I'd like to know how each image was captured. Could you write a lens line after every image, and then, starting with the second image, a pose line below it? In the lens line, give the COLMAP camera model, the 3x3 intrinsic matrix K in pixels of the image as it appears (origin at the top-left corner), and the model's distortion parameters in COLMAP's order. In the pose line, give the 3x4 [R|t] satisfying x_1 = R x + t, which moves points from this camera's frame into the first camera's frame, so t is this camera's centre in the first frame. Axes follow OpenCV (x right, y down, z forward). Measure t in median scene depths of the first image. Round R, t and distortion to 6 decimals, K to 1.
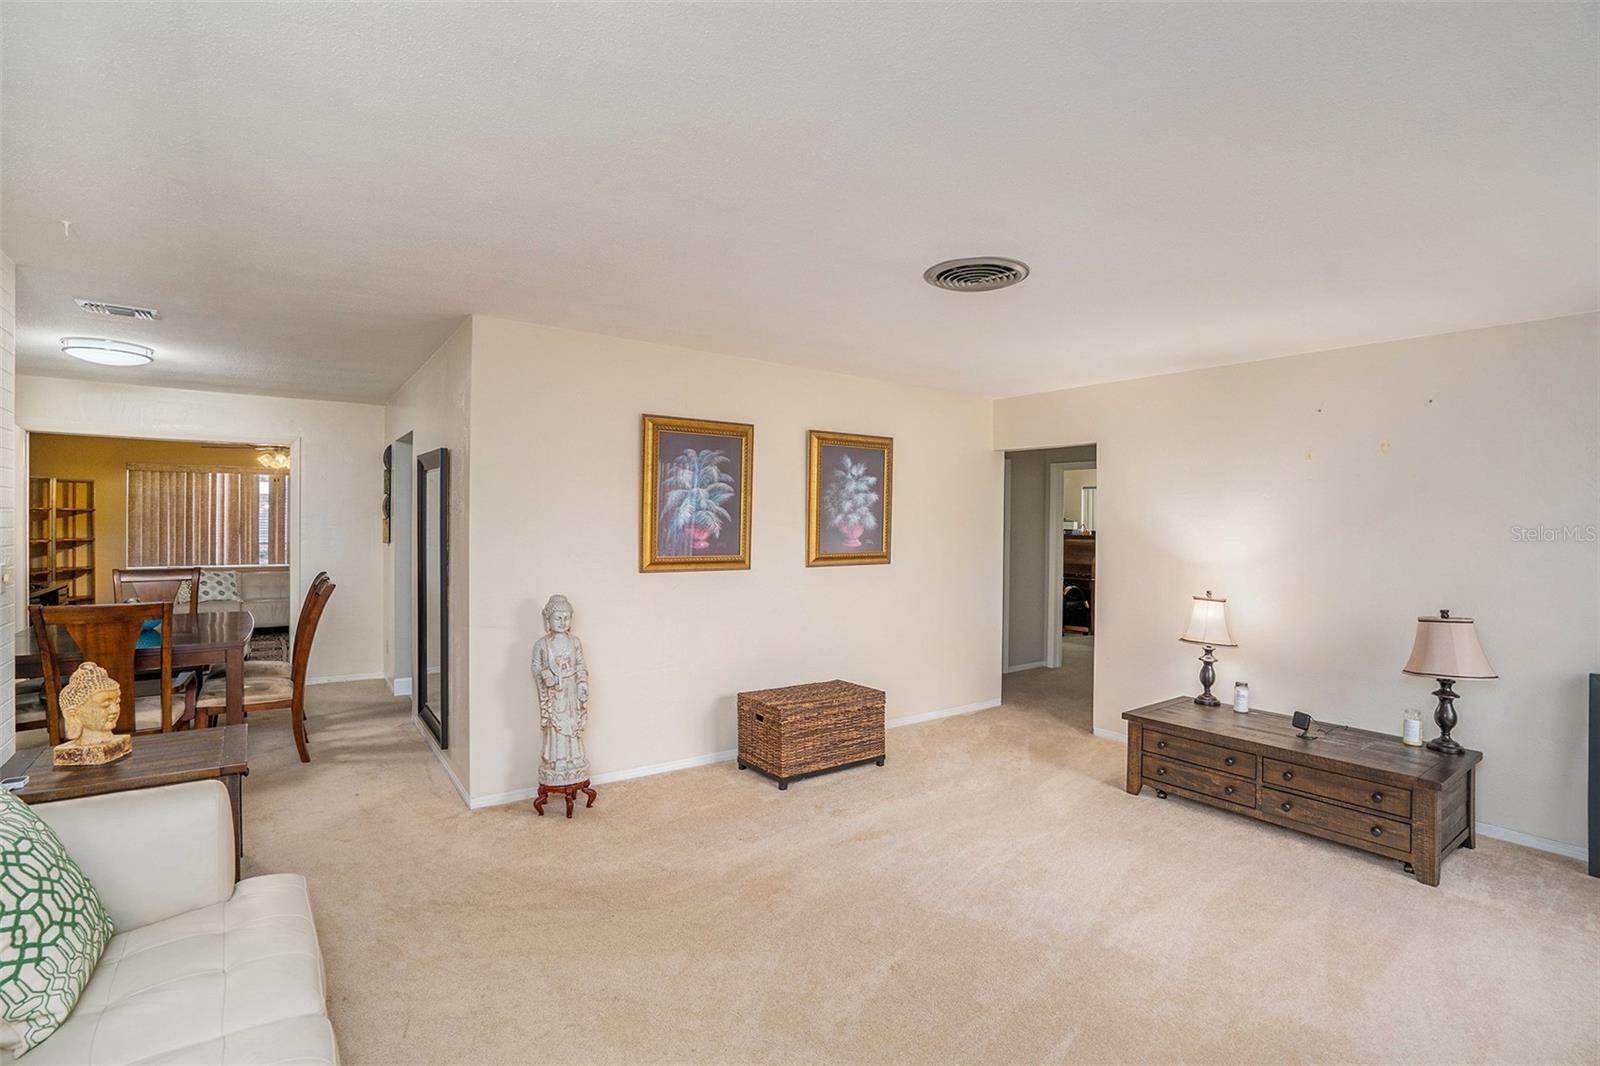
lens RADIAL K [[751.6, 0, 800.0], [0, 751.6, 533.0], [0, 0, 1]] dist [0.000858, 0.000261]
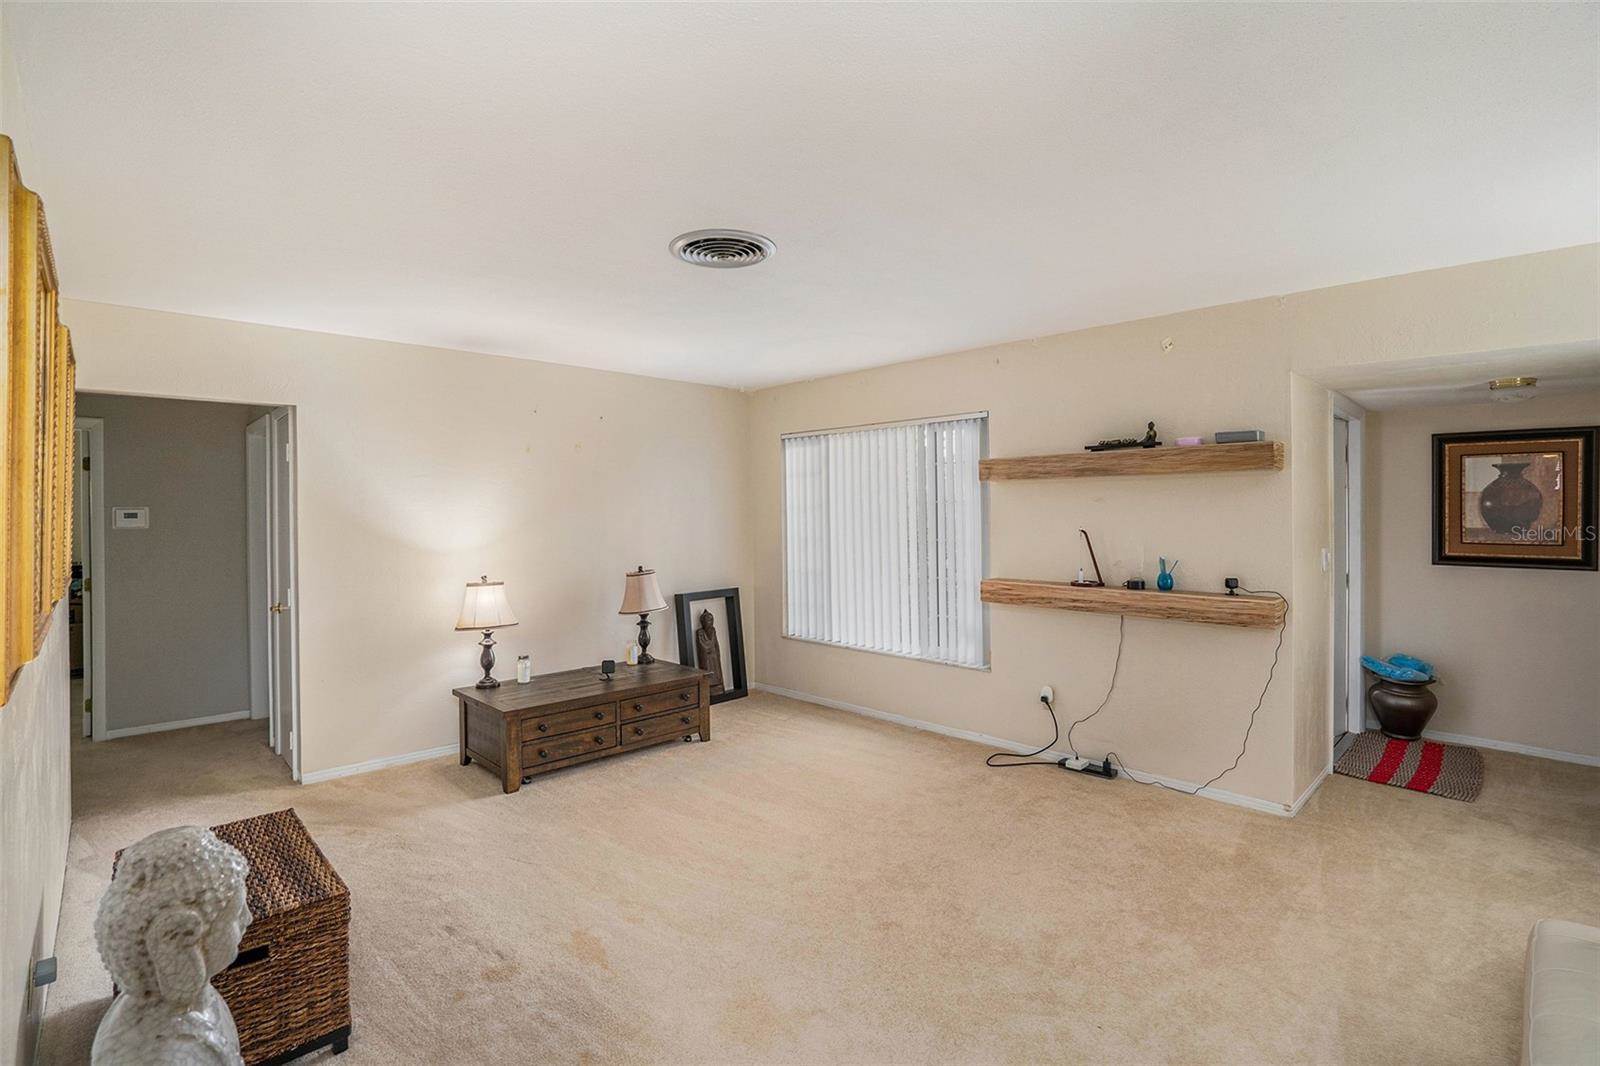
lens RADIAL K [[758.2, 0, 794.8], [0, 758.2, 510.6], [0, 0, 1]] dist [-0.054436, 0.020067]
pose [[-0.123780, -0.012238, 0.992234, -0.579818], [0.015479, 0.999778, 0.014262, -0.020473], [-0.992189, 0.017124, -0.123563, 0.808574]]
